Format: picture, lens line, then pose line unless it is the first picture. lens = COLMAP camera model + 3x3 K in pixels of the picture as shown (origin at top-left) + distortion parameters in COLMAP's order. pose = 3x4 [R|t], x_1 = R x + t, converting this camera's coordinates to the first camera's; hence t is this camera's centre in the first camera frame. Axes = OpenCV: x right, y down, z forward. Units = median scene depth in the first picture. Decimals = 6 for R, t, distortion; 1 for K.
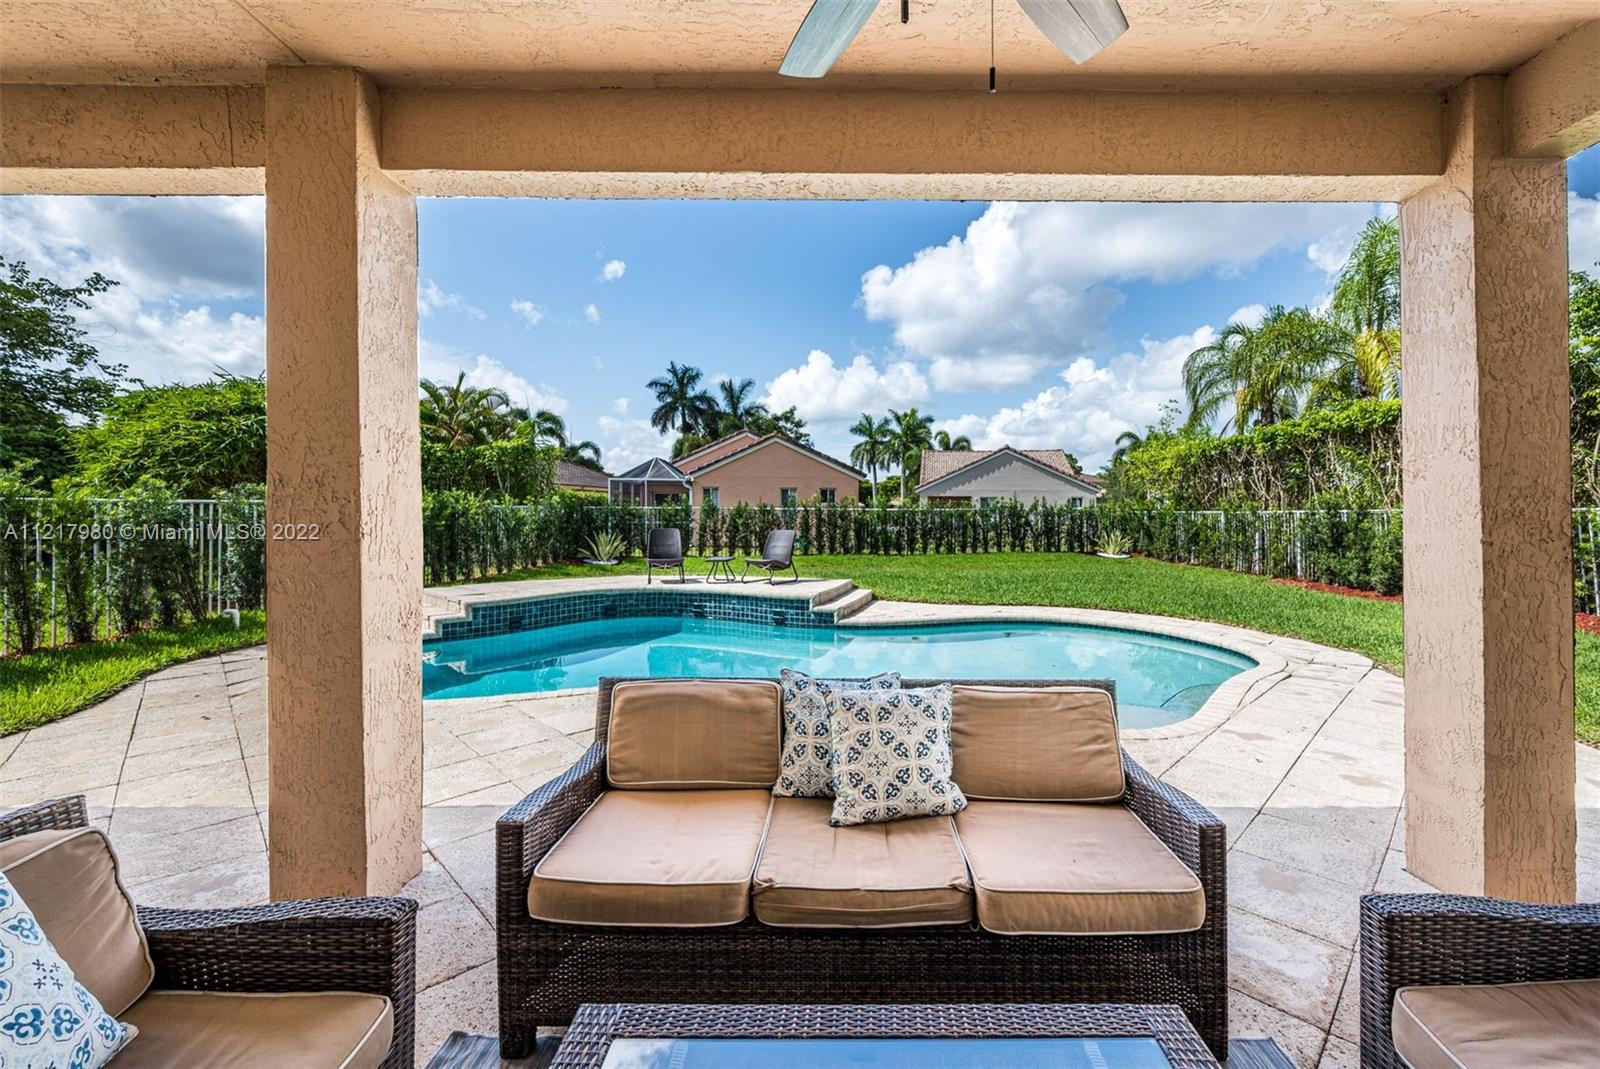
lens RADIAL K [[659.2, 0, 830.6], [0, 659.2, 514.7], [0, 0, 1]] dist [0.001412, -0.000899]
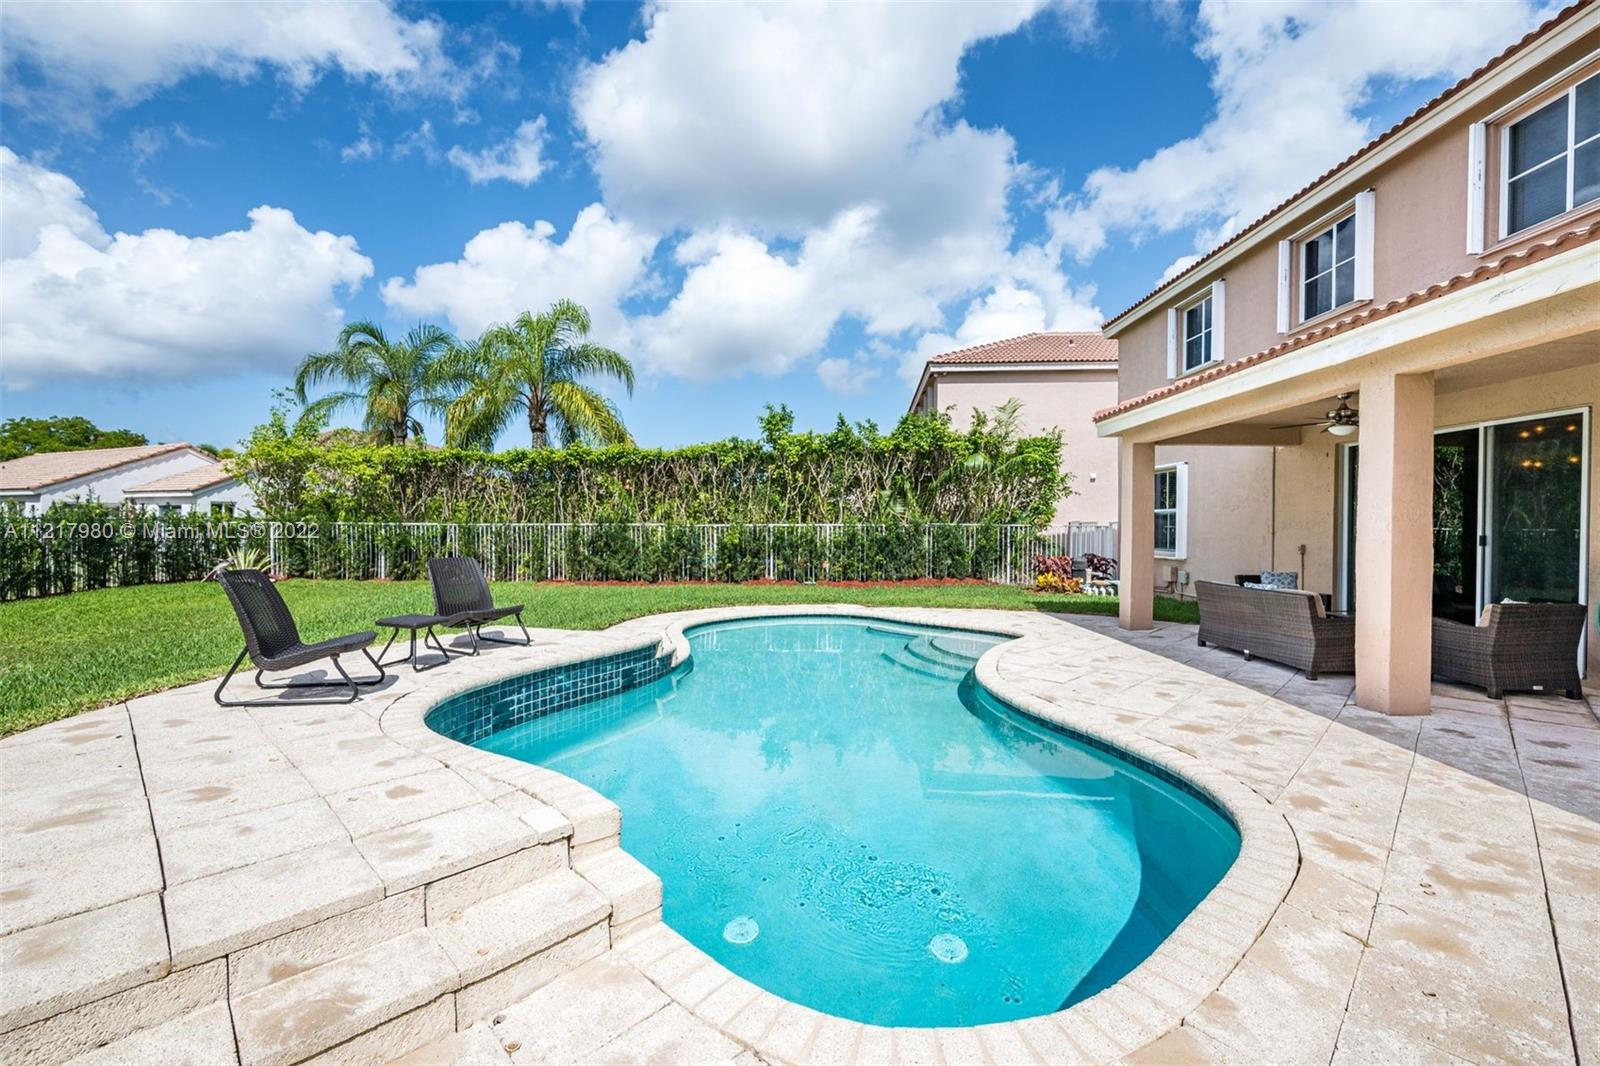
lens RADIAL K [[659.2, 0, 806.7], [0, 659.2, 527.7], [0, 0, 1]] dist [0.001412, -0.000899]
pose [[-0.004290, -0.002343, 0.999988, -0.326733], [-0.000149, 0.999997, 0.002343, -0.002941], [-0.999991, -0.000139, -0.004290, 0.338064]]
